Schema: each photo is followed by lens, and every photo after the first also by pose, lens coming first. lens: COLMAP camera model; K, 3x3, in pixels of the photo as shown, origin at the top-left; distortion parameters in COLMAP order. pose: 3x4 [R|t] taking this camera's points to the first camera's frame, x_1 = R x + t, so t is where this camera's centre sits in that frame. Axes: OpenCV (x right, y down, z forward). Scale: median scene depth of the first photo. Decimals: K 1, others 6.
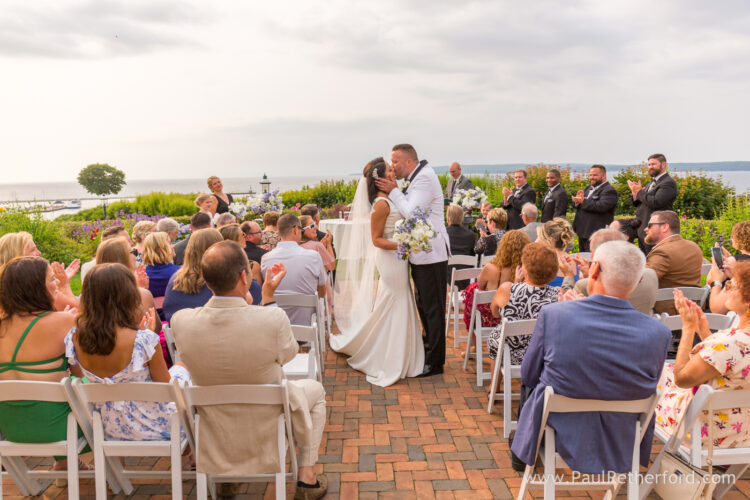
lens RADIAL K [[532.1, 0, 374.0], [0, 532.1, 250.3], [0, 0, 1]] dist [-0.047307, 0.023222]
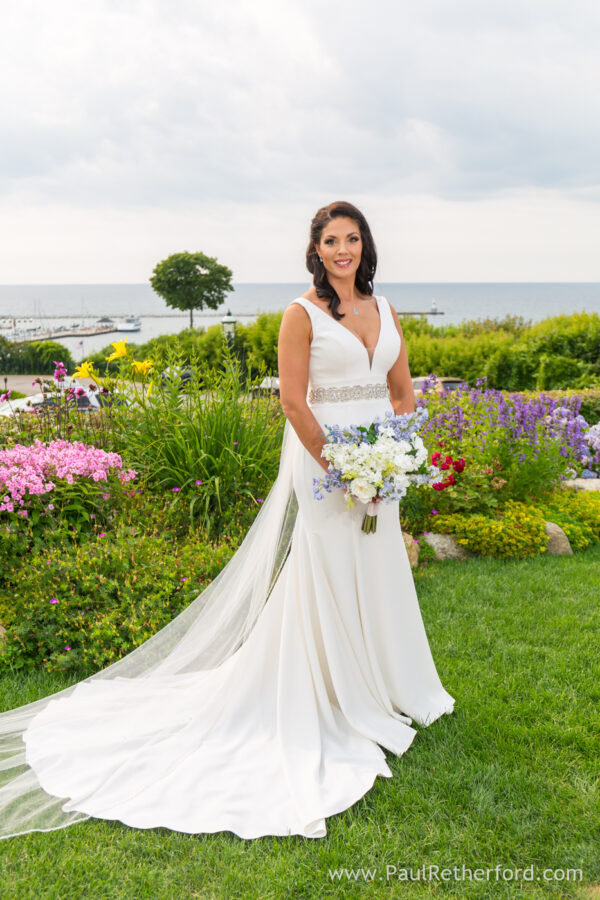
lens RADIAL K [[1000.5, 0, 295.3], [0, 1000.5, 469.2], [0, 0, 1]] dist [-0.071081, 0.000000]
pose [[0.940115, 0.073828, -0.332766, -0.497753], [-0.057792, 0.996651, 0.057848, -0.067031], [0.335923, -0.035153, 0.941233, 0.536748]]
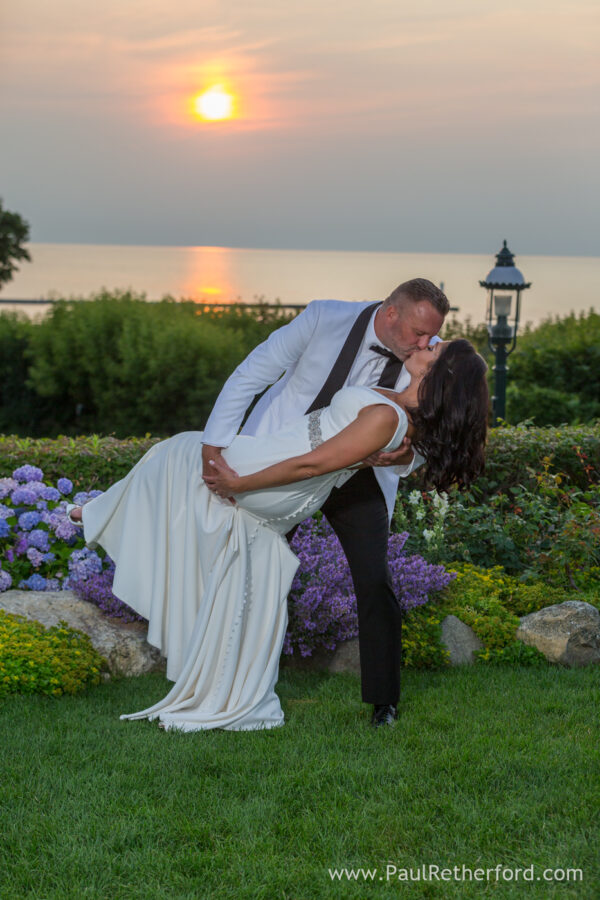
lens RADIAL K [[1787.9, 0, 299.3], [0, 1787.9, 450.1], [0, 0, 1]] dist [0.017648, 0.000000]
pose [[0.952992, 0.072152, -0.294279, -0.147169], [-0.081142, 0.996532, -0.018439, -0.088551], [0.291928, 0.041450, 0.955542, 0.624700]]
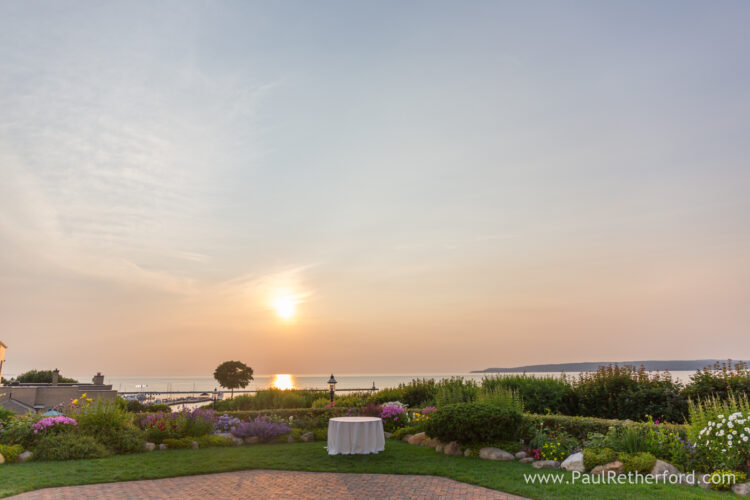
lens RADIAL K [[498.9, 0, 373.4], [0, 498.9, 245.1], [0, 0, 1]] dist [-0.010267, -0.018494]
pose [[0.972335, -0.048955, -0.228405, 0.357071], [-0.041754, 0.925623, -0.376138, 0.001246], [0.229831, 0.375268, 0.897971, -0.158211]]
